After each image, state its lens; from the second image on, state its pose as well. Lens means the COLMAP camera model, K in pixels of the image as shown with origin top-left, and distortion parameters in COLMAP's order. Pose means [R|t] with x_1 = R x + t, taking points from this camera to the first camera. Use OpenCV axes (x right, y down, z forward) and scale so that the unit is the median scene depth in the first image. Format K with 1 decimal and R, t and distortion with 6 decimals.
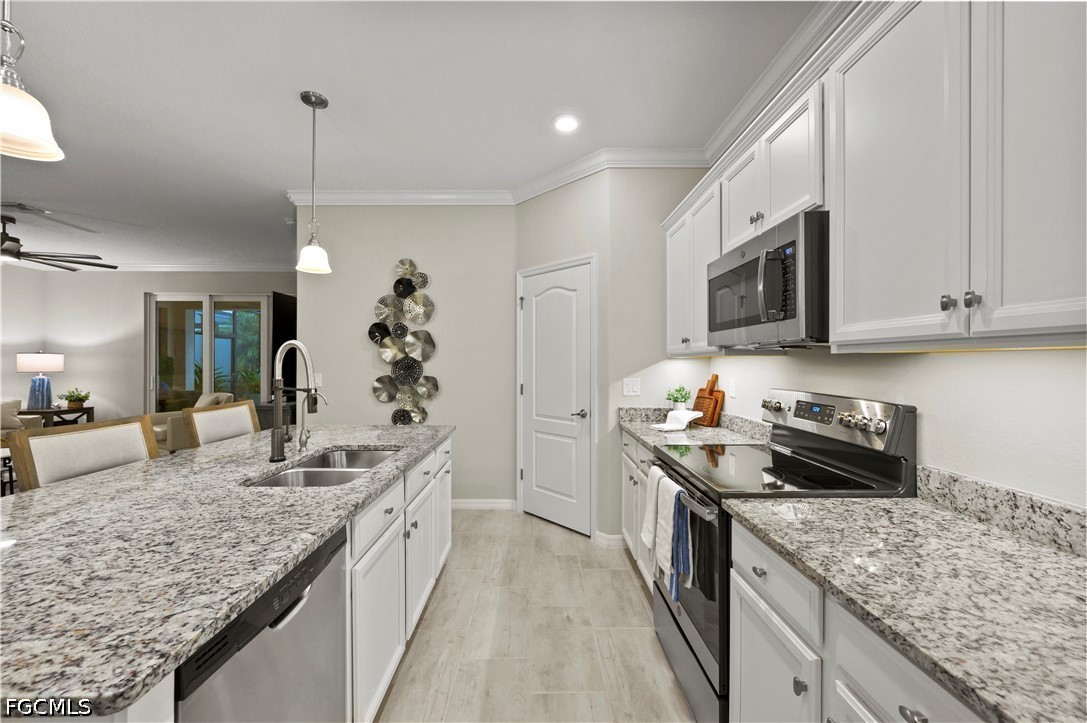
lens RADIAL K [[430.3, 0, 536.8], [0, 430.3, 363.5], [0, 0, 1]] dist [0.000747, 0.000294]
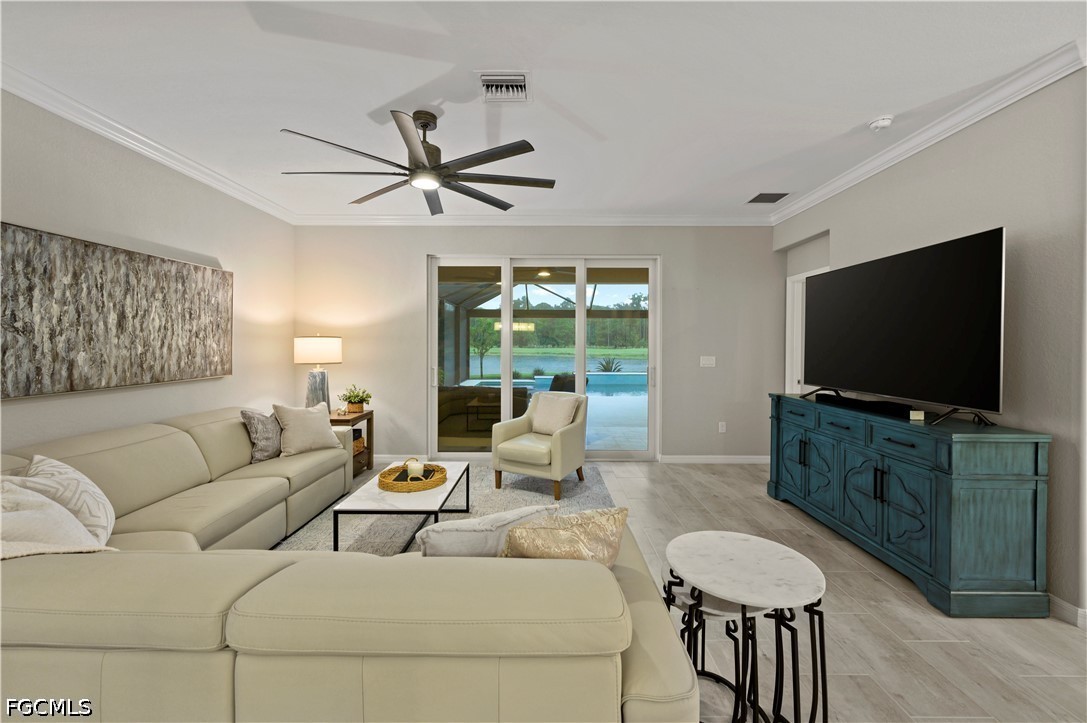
lens RADIAL K [[430.3, 0, 536.6], [0, 430.3, 349.4], [0, 0, 1]] dist [0.000747, 0.000294]
pose [[0.999908, 0.000972, -0.013536, -1.451621], [-0.000848, 0.999958, 0.009166, -0.018290], [0.013545, -0.009154, 0.999866, 0.527655]]
